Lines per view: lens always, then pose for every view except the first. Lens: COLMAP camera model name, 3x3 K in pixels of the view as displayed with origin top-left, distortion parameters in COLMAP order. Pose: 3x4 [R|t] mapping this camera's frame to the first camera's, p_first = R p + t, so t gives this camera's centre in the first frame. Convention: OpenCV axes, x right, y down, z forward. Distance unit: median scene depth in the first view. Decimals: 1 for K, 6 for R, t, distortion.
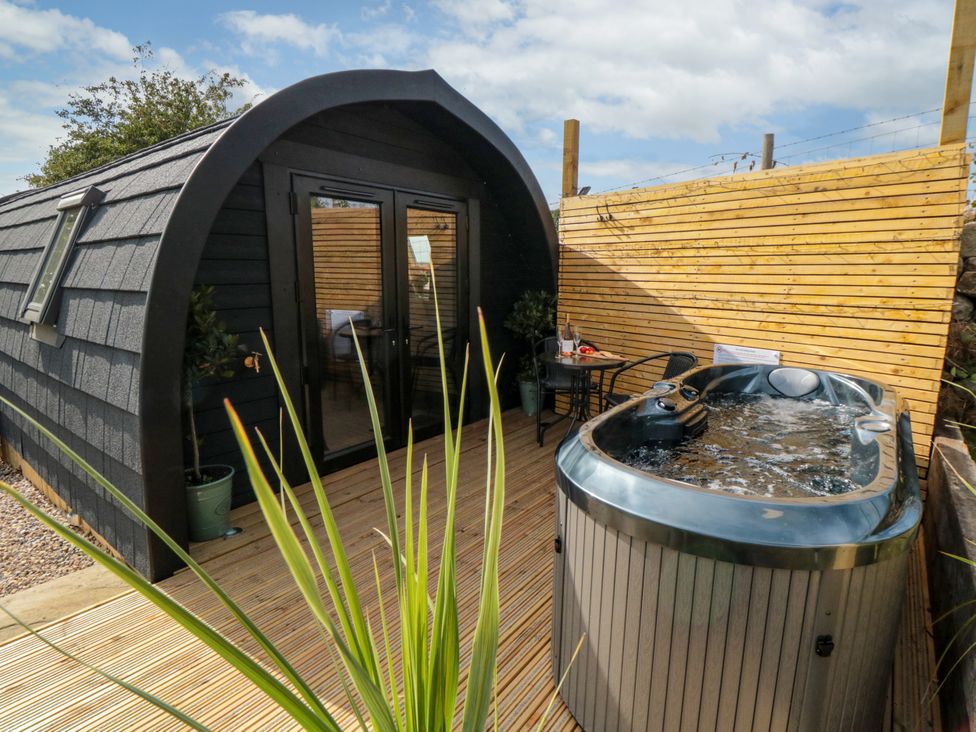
lens RADIAL K [[516.1, 0, 498.8], [0, 516.1, 364.0], [0, 0, 1]] dist [-0.001028, -0.018015]
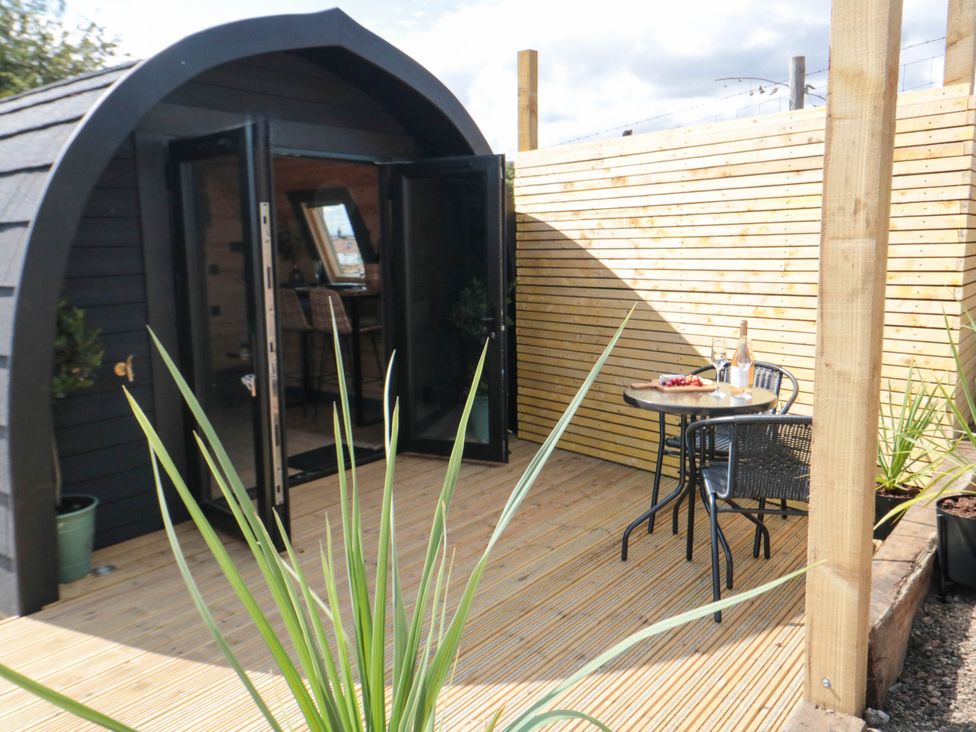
lens RADIAL K [[815.7, 0, 450.9], [0, 815.7, 364.4], [0, 0, 1]] dist [0.004809, -0.002034]
pose [[0.999181, -0.021667, -0.034182, 0.085614], [0.020514, 0.999220, -0.033738, 0.040899], [0.034886, 0.033009, 0.998846, -0.275995]]
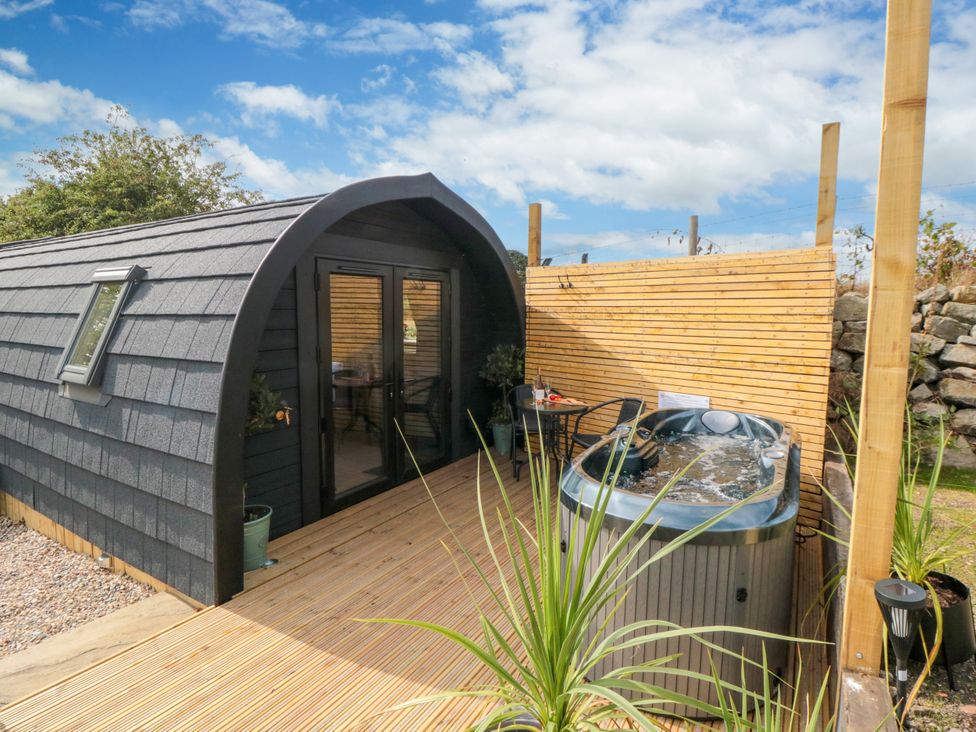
lens RADIAL K [[516.1, 0, 498.8], [0, 516.1, 364.0], [0, 0, 1]] dist [-0.001028, -0.018015]
pose [[0.994256, -0.011105, 0.106452, -0.102900], [0.018989, 0.997126, -0.073339, -0.023145], [-0.105332, 0.074940, 0.991609, -0.208004]]
